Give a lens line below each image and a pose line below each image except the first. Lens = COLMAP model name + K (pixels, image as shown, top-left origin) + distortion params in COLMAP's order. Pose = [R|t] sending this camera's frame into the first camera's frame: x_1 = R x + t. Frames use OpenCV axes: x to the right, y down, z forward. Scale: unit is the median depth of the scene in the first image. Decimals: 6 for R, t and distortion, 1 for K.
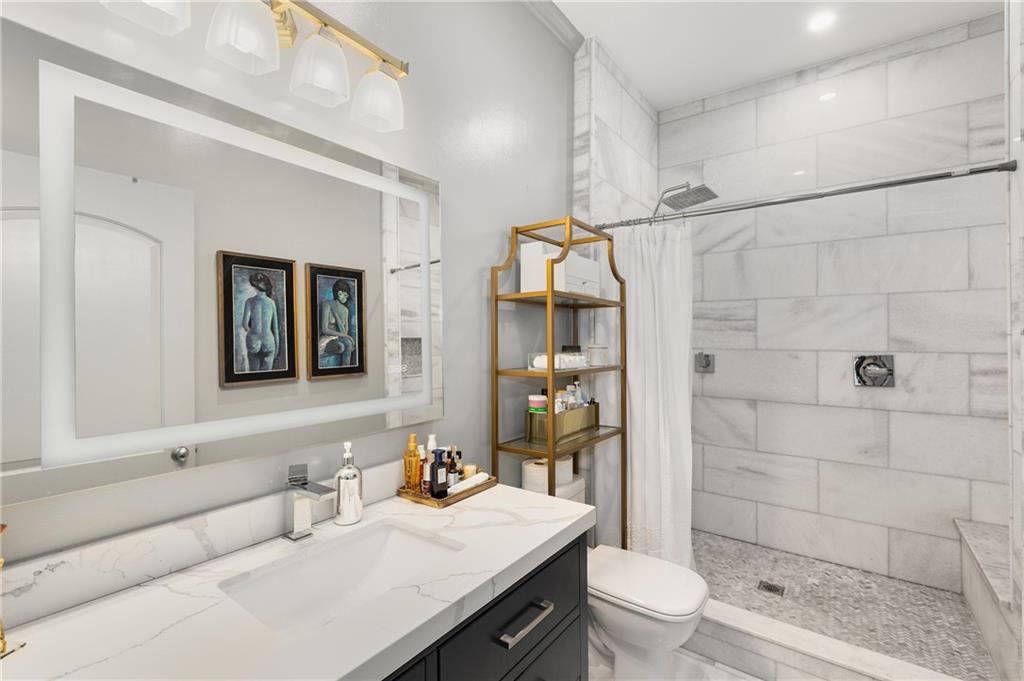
lens RADIAL K [[451.7, 0, 508.5], [0, 451.7, 338.9], [0, 0, 1]] dist [-0.001146, -0.000012]
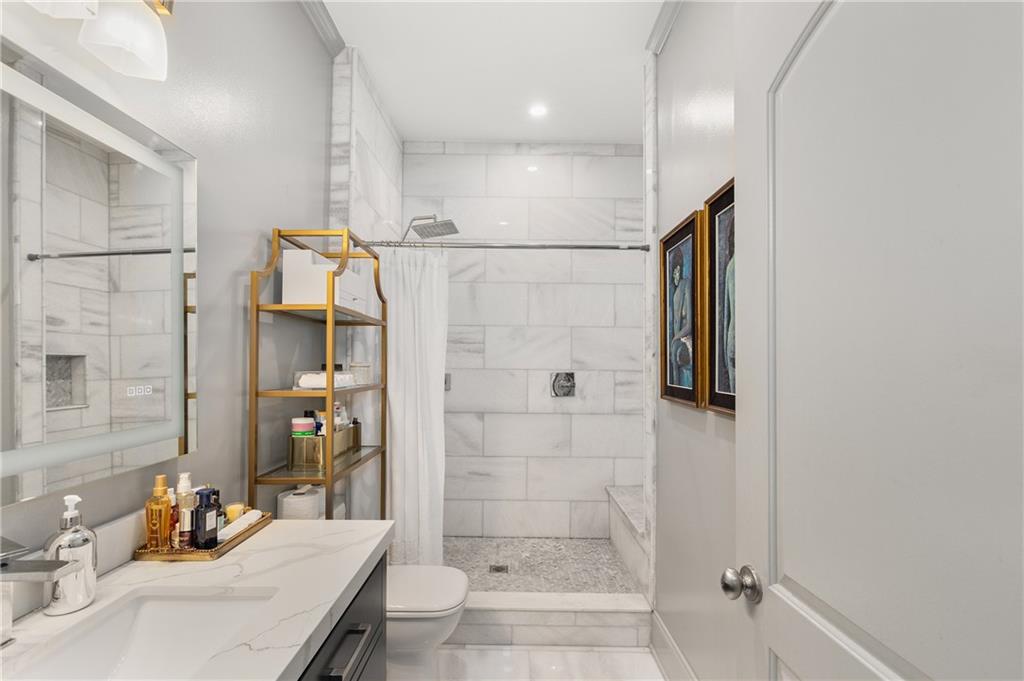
lens RADIAL K [[457.3, 0, 509.4], [0, 457.3, 357.9], [0, 0, 1]] dist [0.000014, -0.000484]
pose [[0.807780, 0.012230, 0.589357, -0.116209], [-0.007841, 0.999919, -0.010003, 0.007792], [-0.589432, 0.003459, 0.807811, 0.008612]]
